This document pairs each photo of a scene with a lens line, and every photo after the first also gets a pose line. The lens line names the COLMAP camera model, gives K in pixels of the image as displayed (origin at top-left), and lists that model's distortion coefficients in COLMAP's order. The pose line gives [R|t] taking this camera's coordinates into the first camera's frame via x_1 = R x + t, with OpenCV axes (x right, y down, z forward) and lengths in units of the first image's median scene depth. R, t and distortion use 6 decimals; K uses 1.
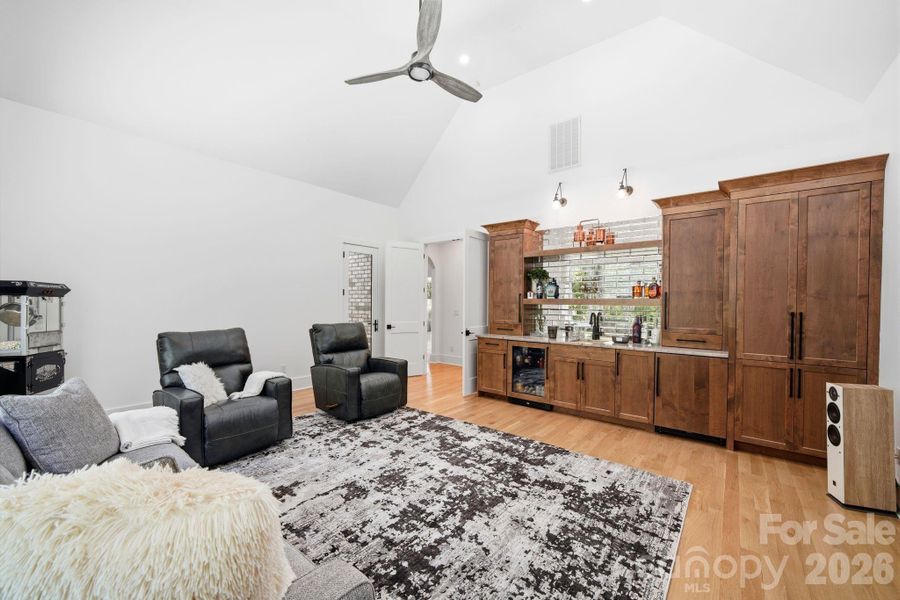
lens RADIAL K [[358.2, 0, 448.8], [0, 358.2, 305.2], [0, 0, 1]] dist [-0.002357, -0.000128]
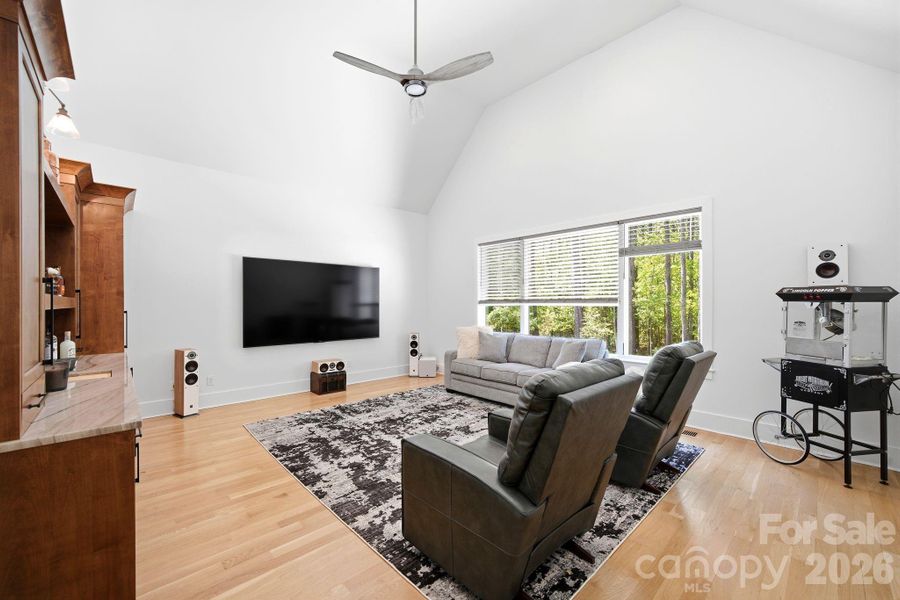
lens RADIAL K [[358.2, 0, 448.8], [0, 358.2, 305.2], [0, 0, 1]] dist [-0.002357, -0.000128]
pose [[-0.989133, -0.008074, 0.146802, -0.367765], [-0.006010, 0.999877, 0.014495, -0.025574], [-0.146901, 0.013455, -0.989060, 2.214166]]
